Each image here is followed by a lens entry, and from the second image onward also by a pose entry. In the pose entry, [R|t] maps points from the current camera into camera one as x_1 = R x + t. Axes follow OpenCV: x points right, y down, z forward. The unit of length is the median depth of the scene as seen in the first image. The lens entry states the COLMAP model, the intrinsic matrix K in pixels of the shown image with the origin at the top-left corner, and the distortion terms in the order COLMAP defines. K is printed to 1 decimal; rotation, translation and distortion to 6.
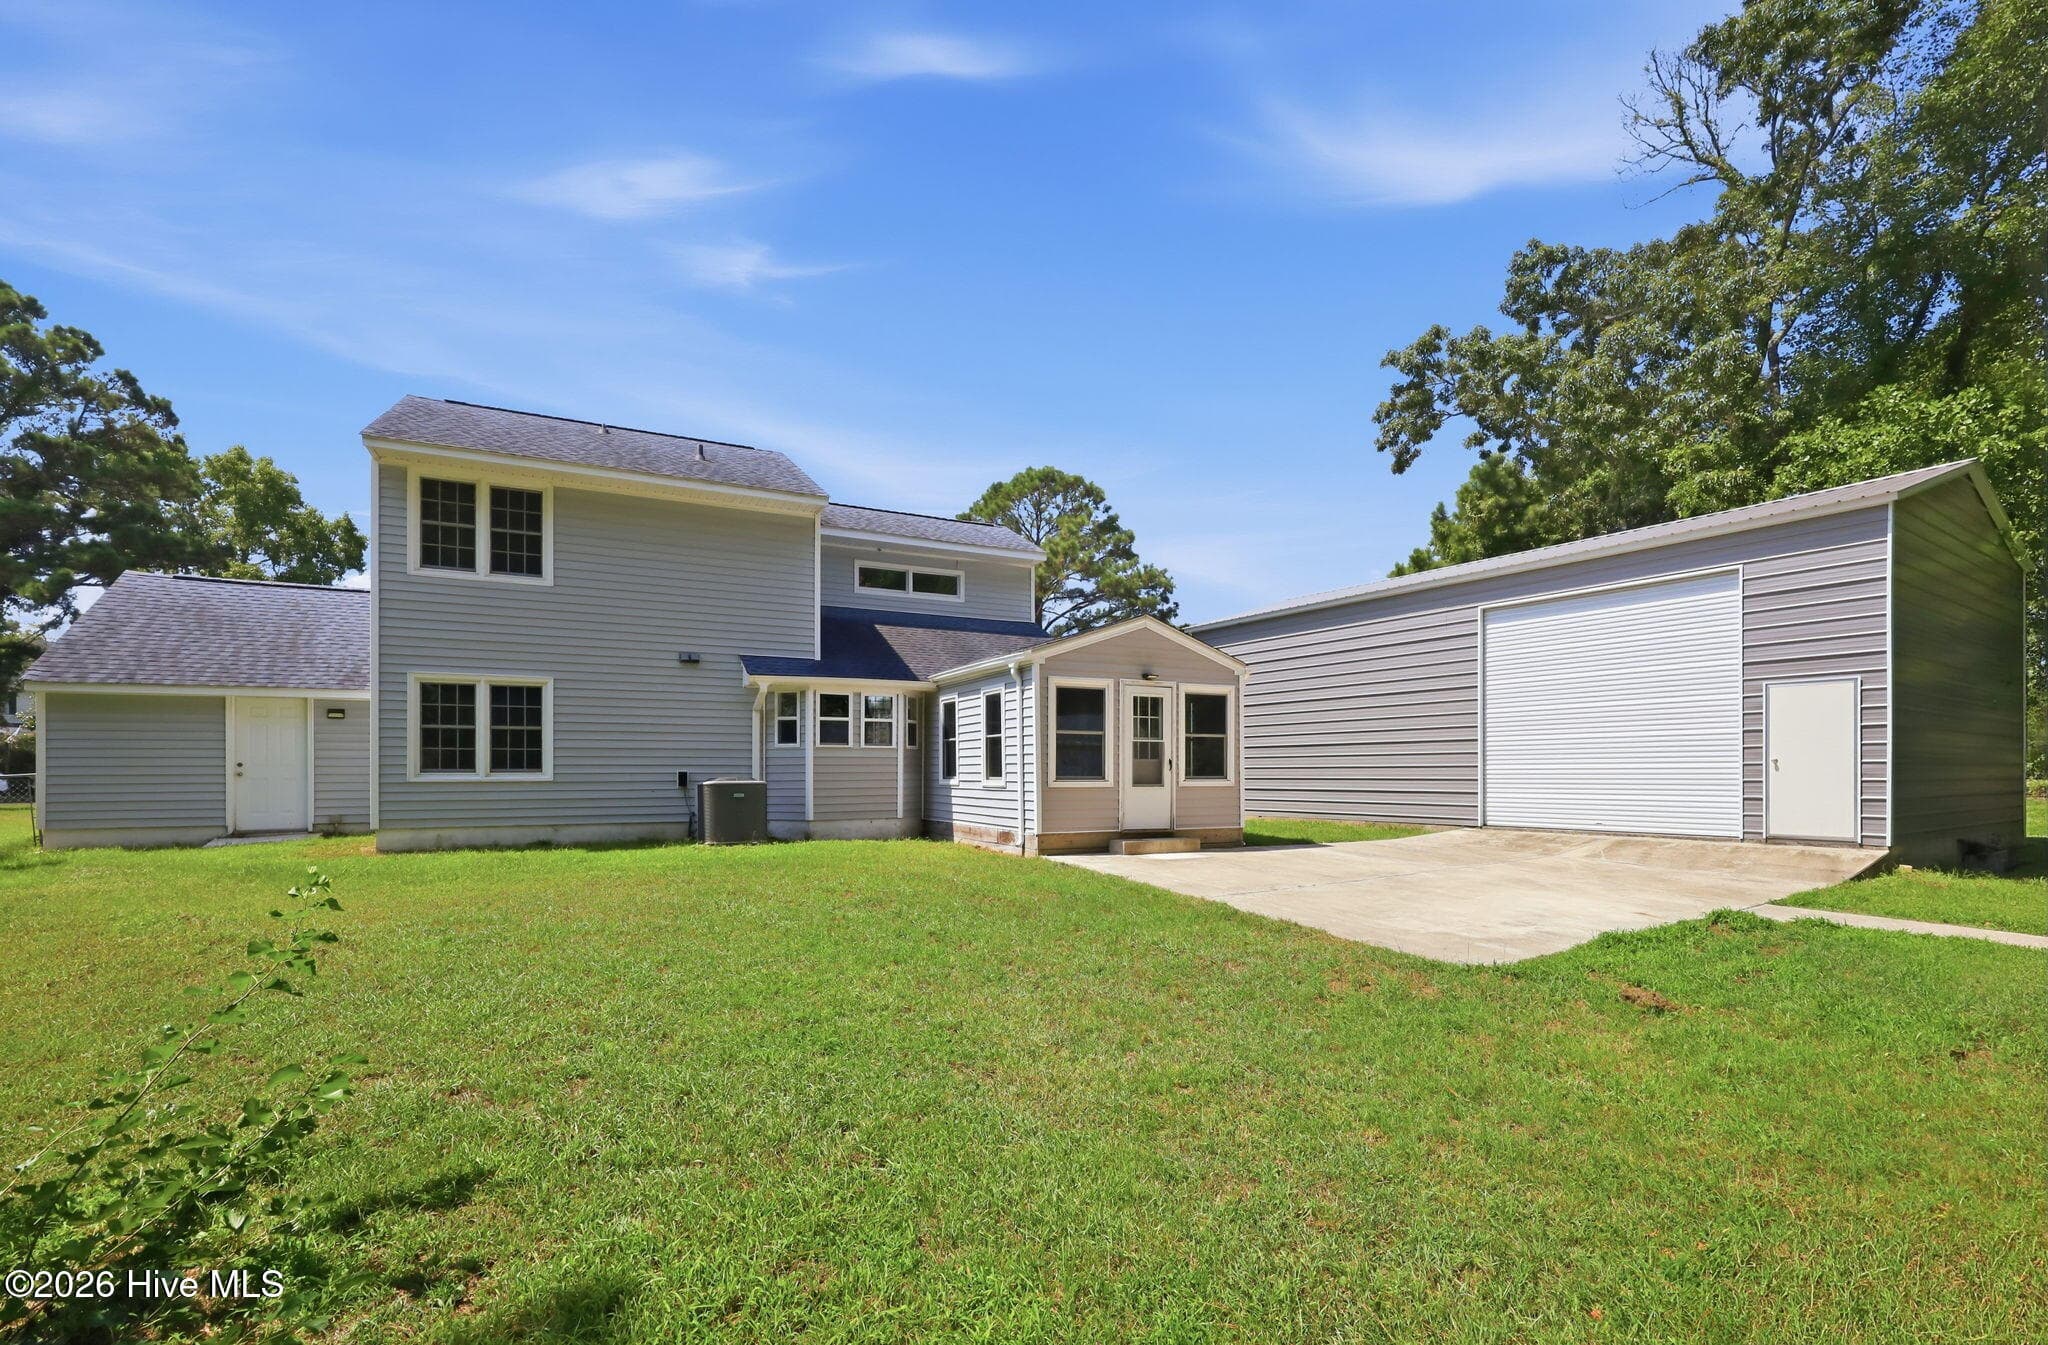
lens RADIAL K [[918.6, 0, 1062.8], [0, 918.6, 776.6], [0, 0, 1]] dist [0.007230, -0.002090]
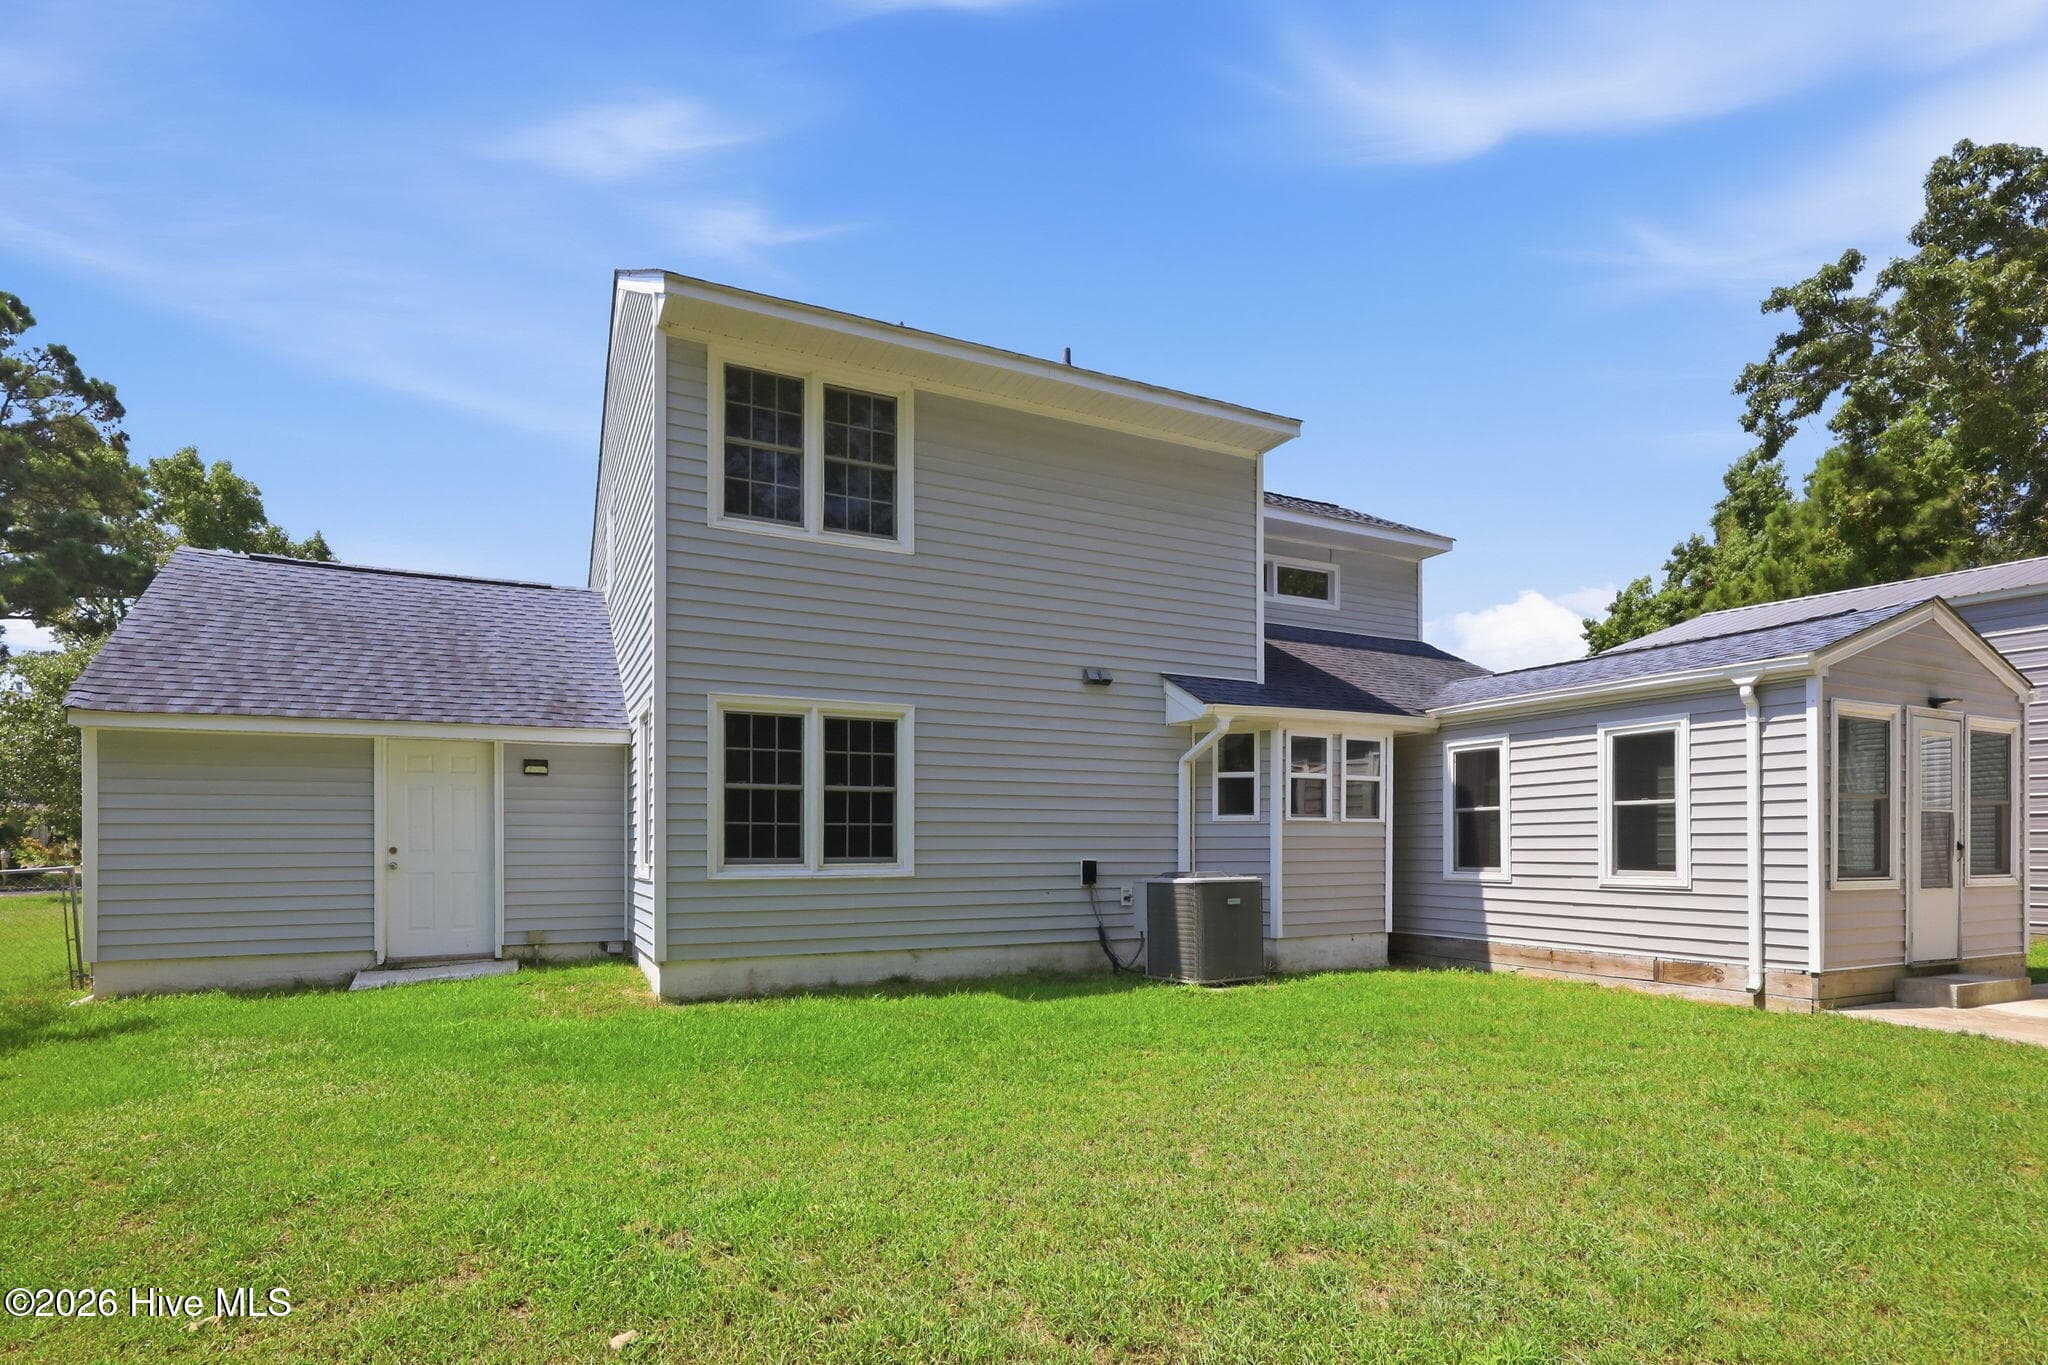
lens RADIAL K [[1107.4, 0, 1145.0], [0, 1107.4, 859.5], [0, 0, 1]] dist [0.000588, -0.001386]
pose [[0.999990, -0.000422, -0.004359, -0.393555], [0.000430, 0.999998, 0.001797, -0.007918], [0.004358, -0.001799, 0.999989, 0.270335]]
